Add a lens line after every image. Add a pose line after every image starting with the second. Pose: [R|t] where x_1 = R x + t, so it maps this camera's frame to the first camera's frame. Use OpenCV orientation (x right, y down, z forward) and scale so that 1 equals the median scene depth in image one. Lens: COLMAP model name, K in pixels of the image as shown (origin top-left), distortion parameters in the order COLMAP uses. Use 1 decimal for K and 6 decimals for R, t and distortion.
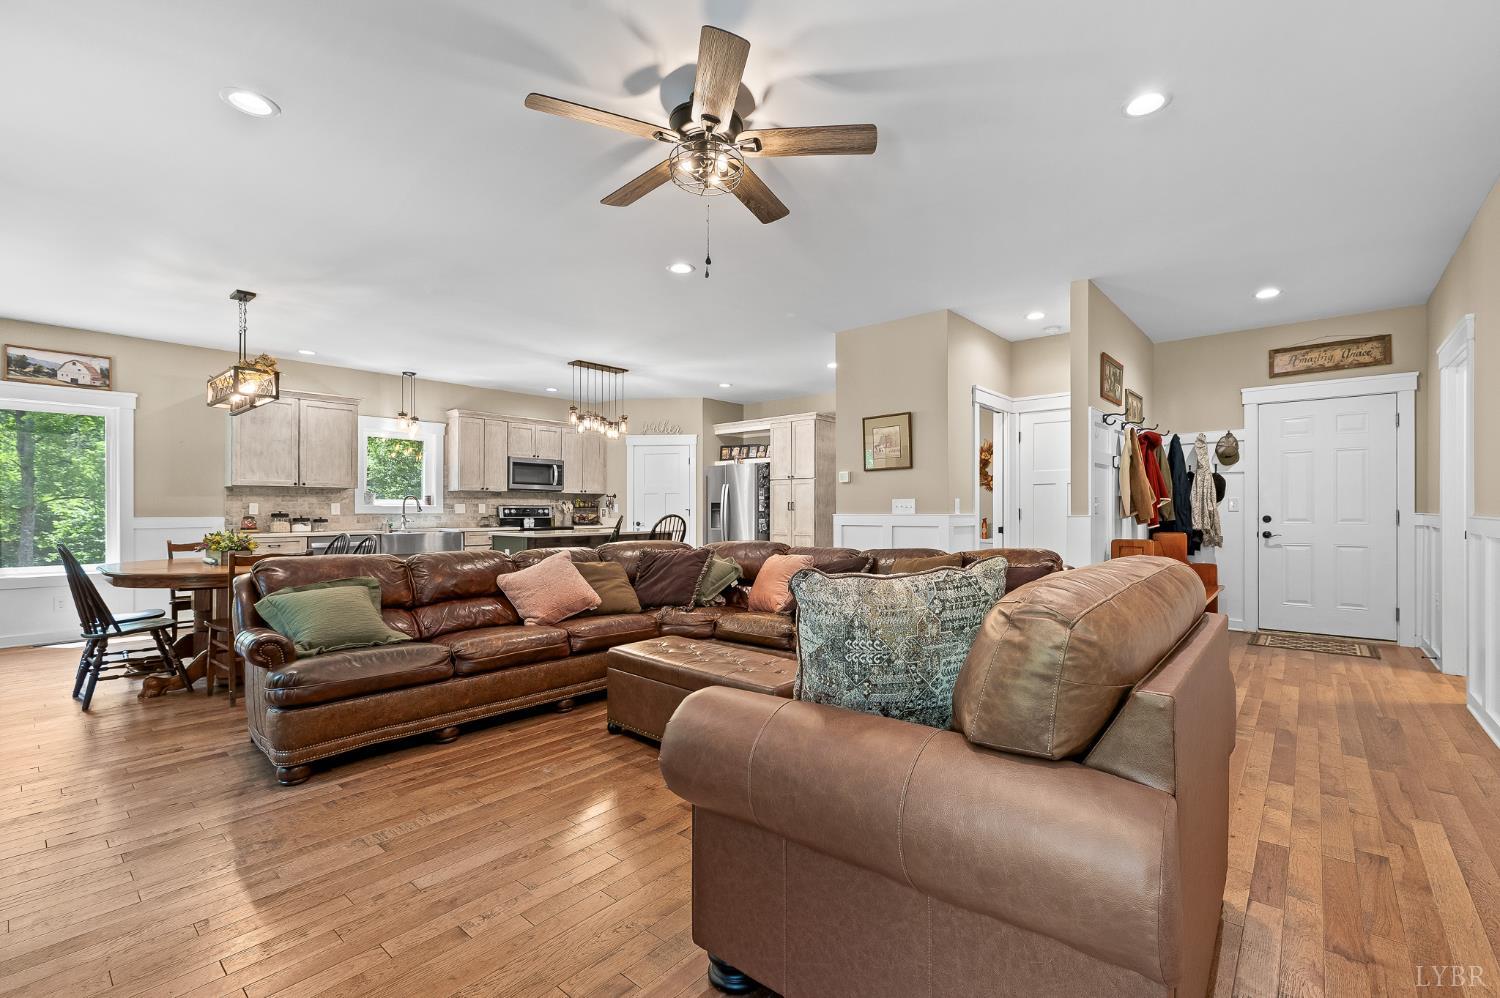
lens RADIAL K [[643.8, 0, 750.0], [0, 643.8, 499.0], [0, 0, 1]] dist [-0.001226, -0.000094]
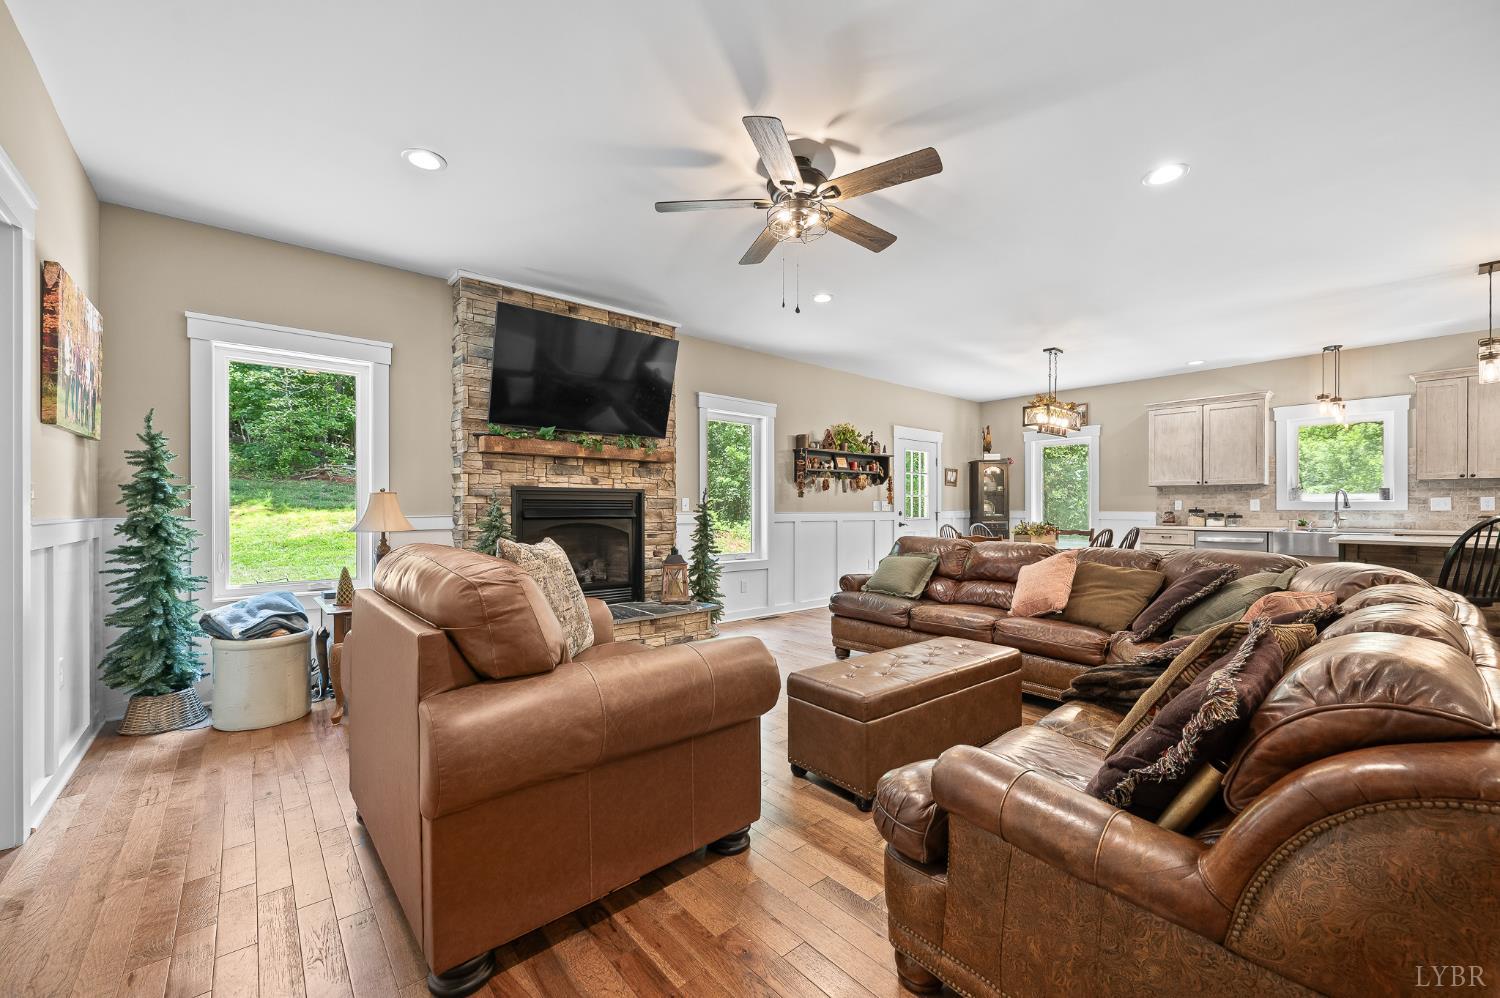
lens RADIAL K [[604.9, 0, 755.1], [0, 604.9, 496.1], [0, 0, 1]] dist [-0.000260, 0.000056]
pose [[-0.155200, -0.016149, -0.987751, 0.427538], [0.017011, 0.999674, -0.019017, 0.006537], [0.987737, -0.019754, -0.154875, 0.396887]]
